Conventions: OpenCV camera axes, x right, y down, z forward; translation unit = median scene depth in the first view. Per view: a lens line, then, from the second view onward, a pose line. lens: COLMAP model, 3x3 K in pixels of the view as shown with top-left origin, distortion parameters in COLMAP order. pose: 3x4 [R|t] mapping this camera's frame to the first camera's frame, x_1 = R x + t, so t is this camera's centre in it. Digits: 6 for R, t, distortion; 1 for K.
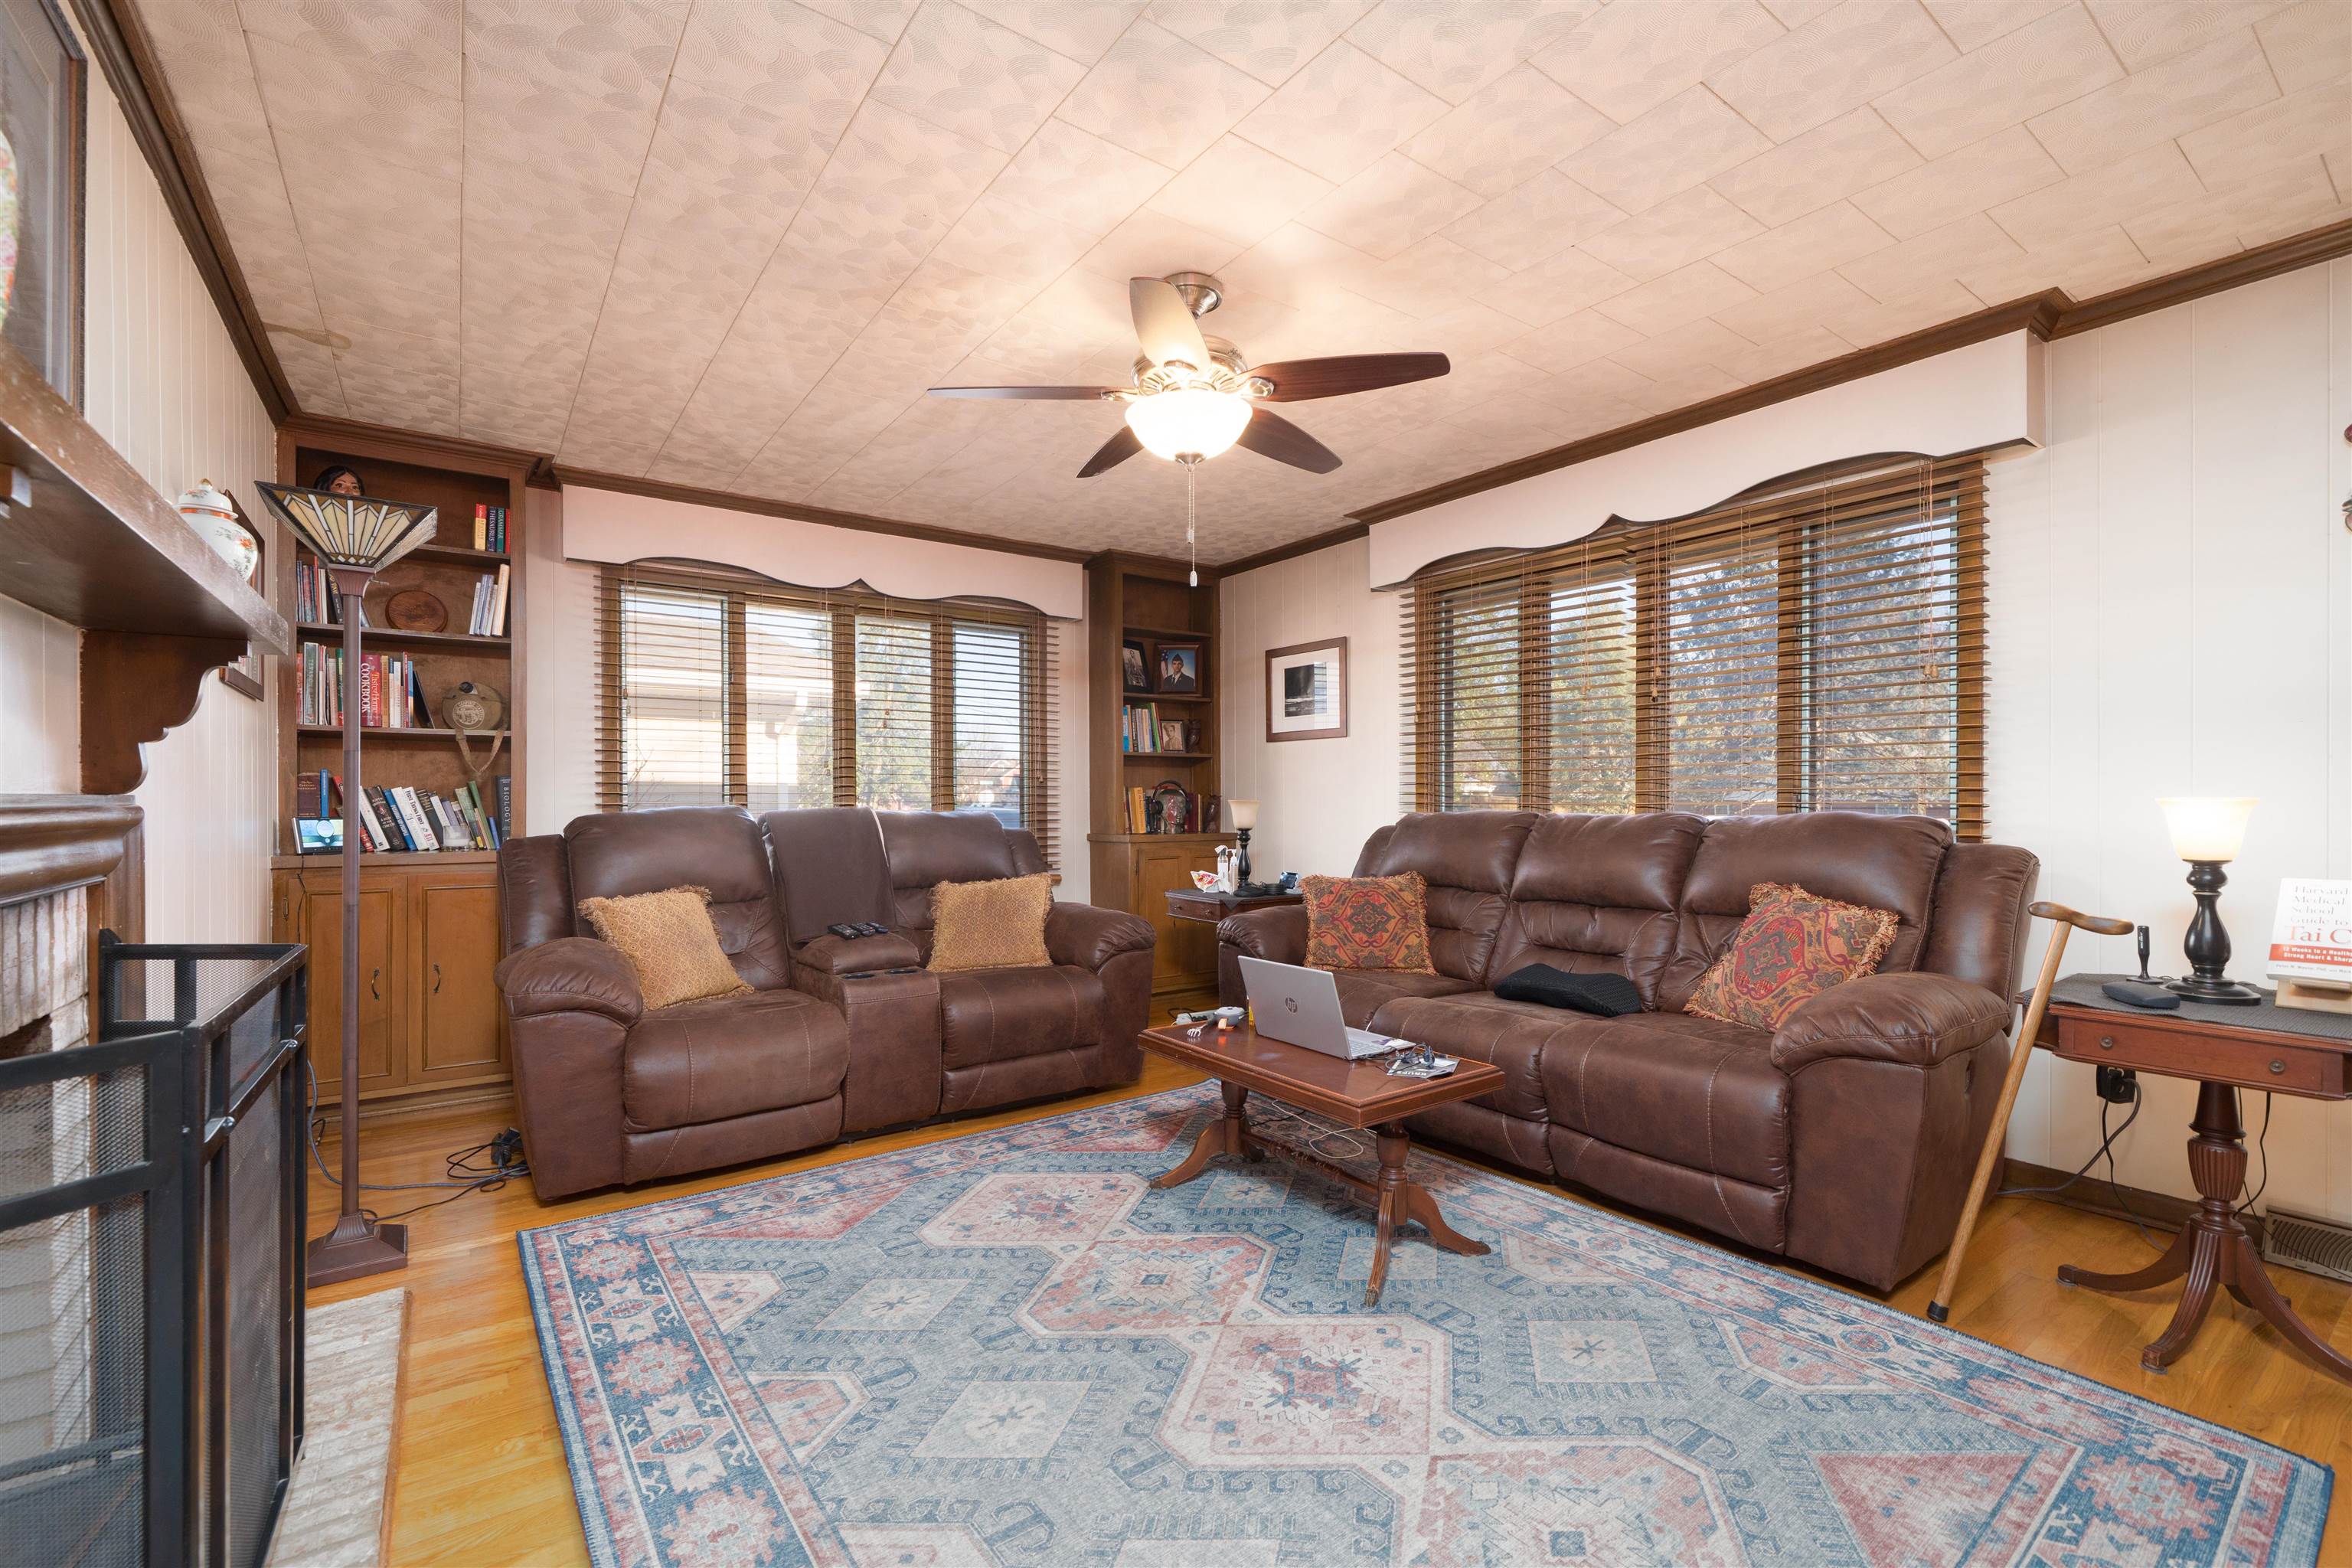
lens RADIAL K [[997.3, 0, 1163.8], [0, 997.3, 795.3], [0, 0, 1]] dist [-0.002903, 0.000235]
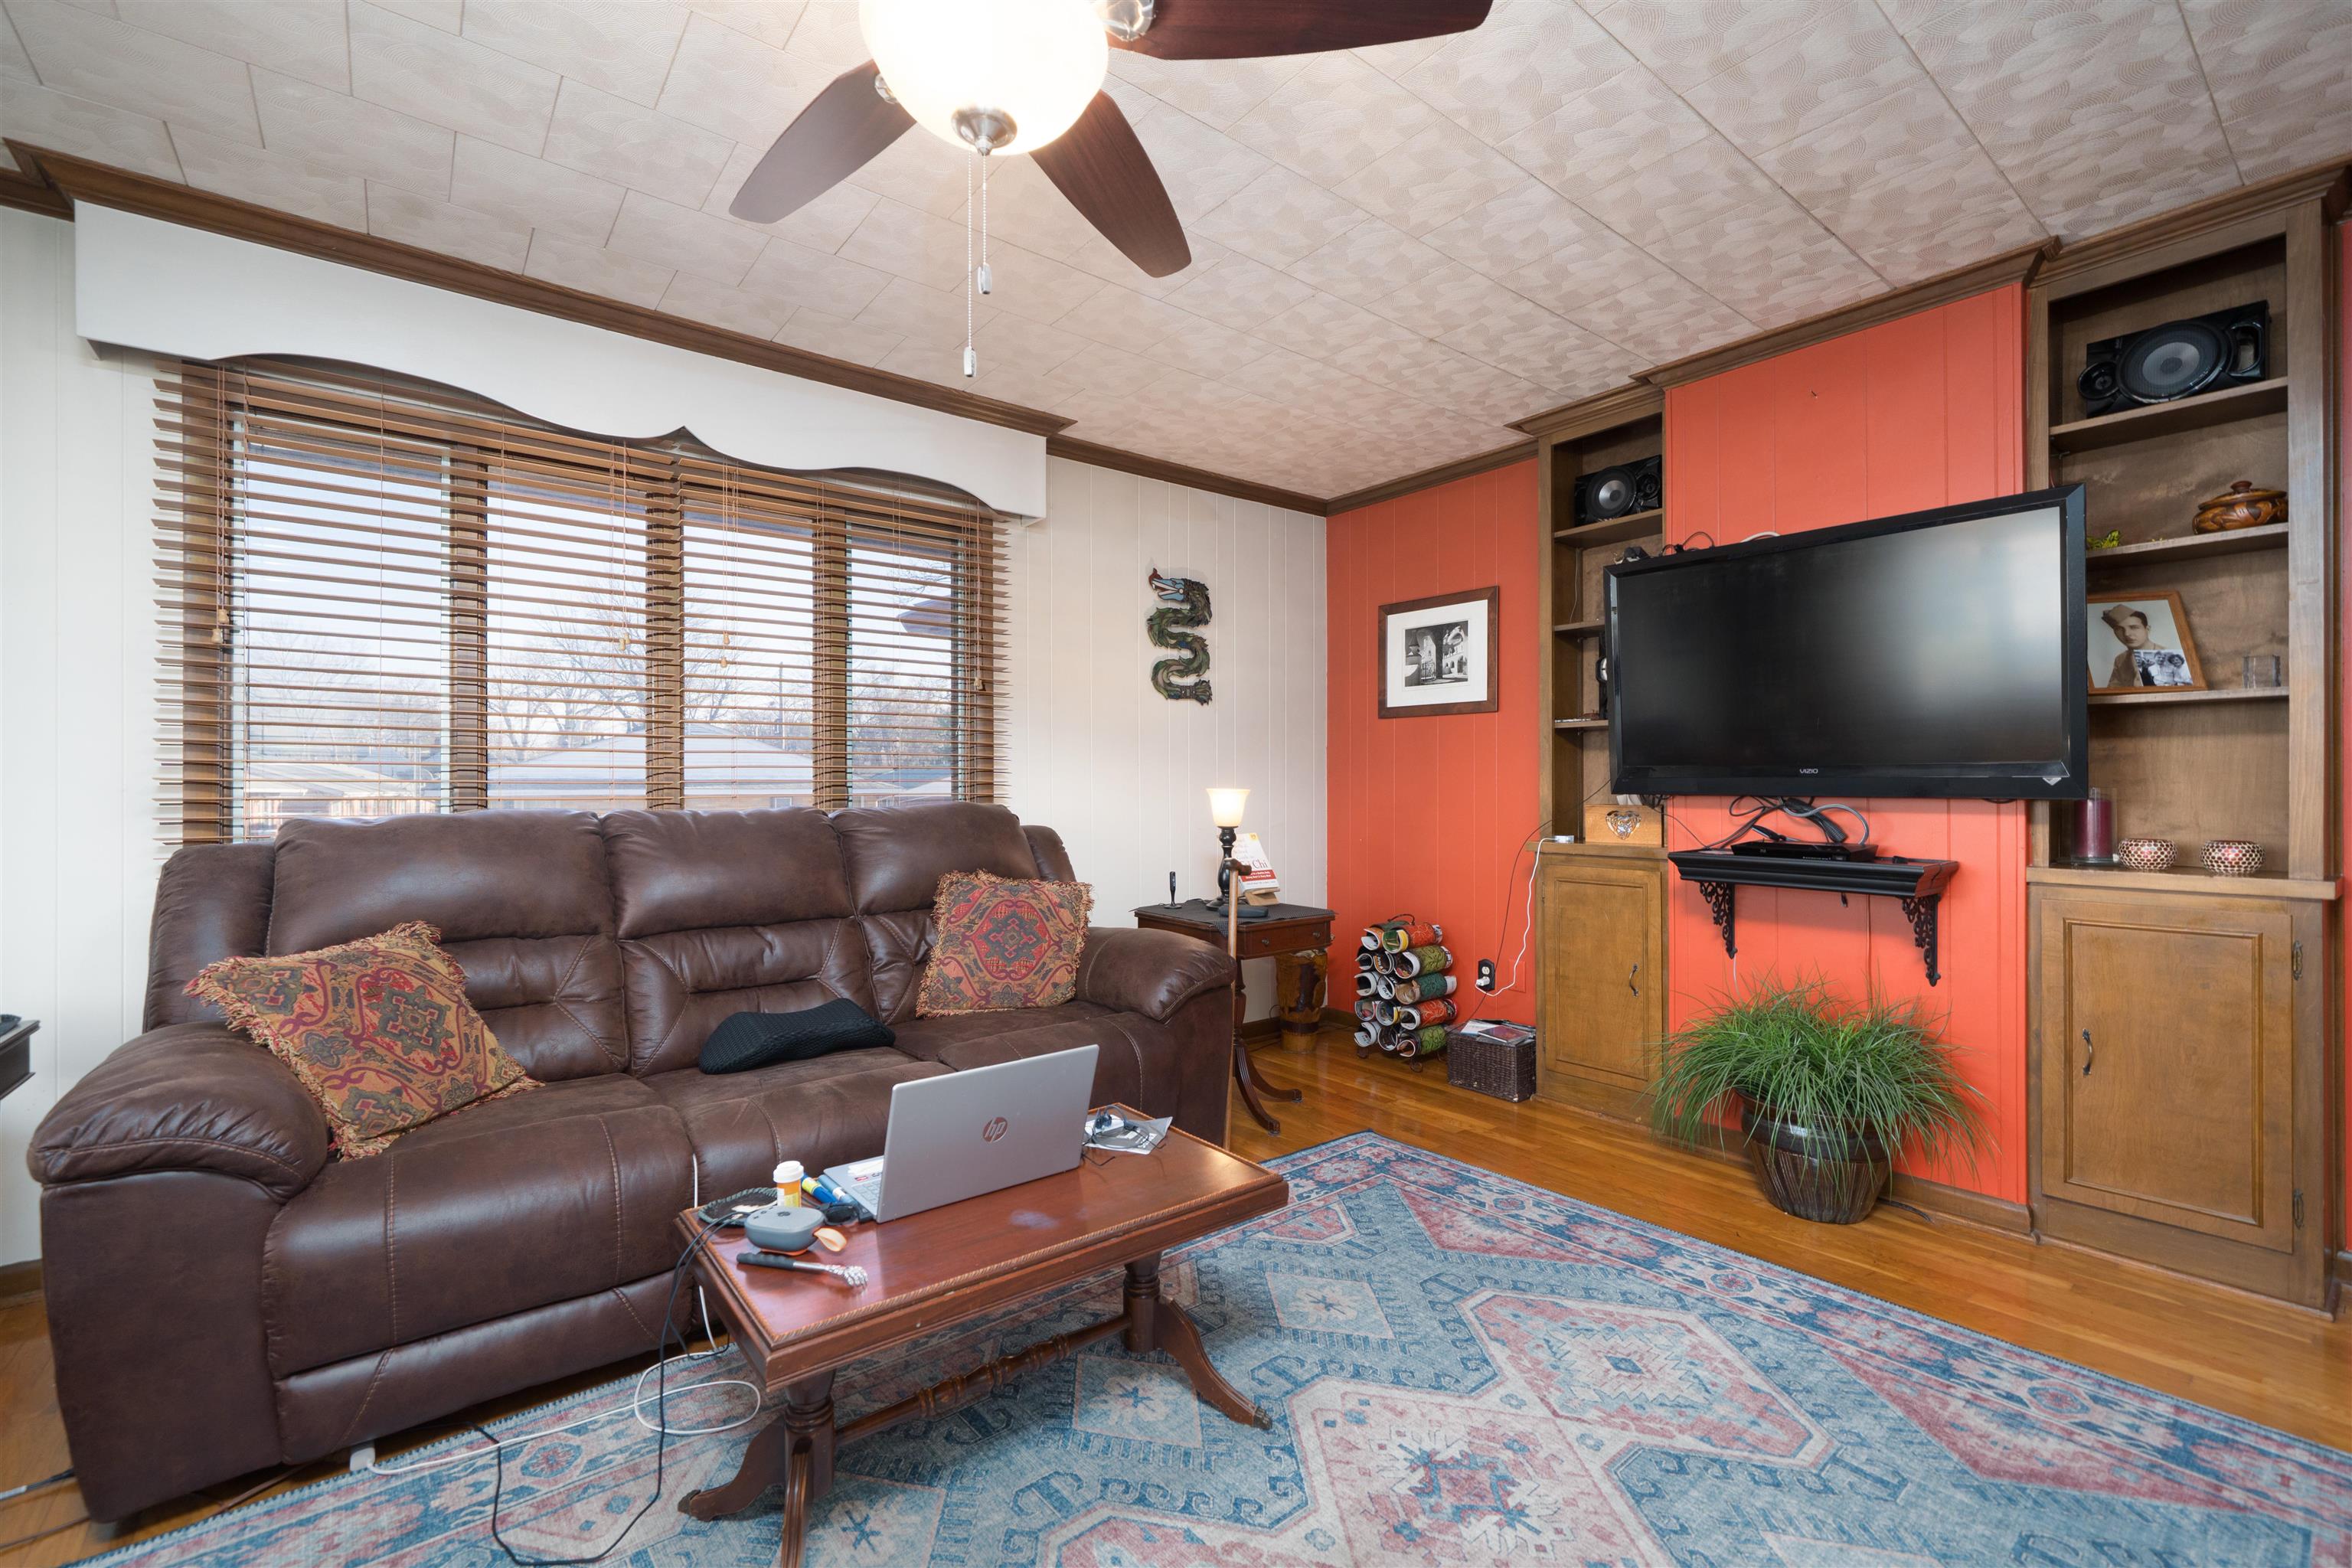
lens RADIAL K [[997.3, 0, 1163.3], [0, 997.3, 776.7], [0, 0, 1]] dist [-0.002903, 0.000235]
pose [[-0.042133, 0.011522, 0.999046, -0.629341], [-0.004338, 0.999922, -0.011715, 0.001299], [-0.999103, -0.004827, -0.042080, 1.190284]]
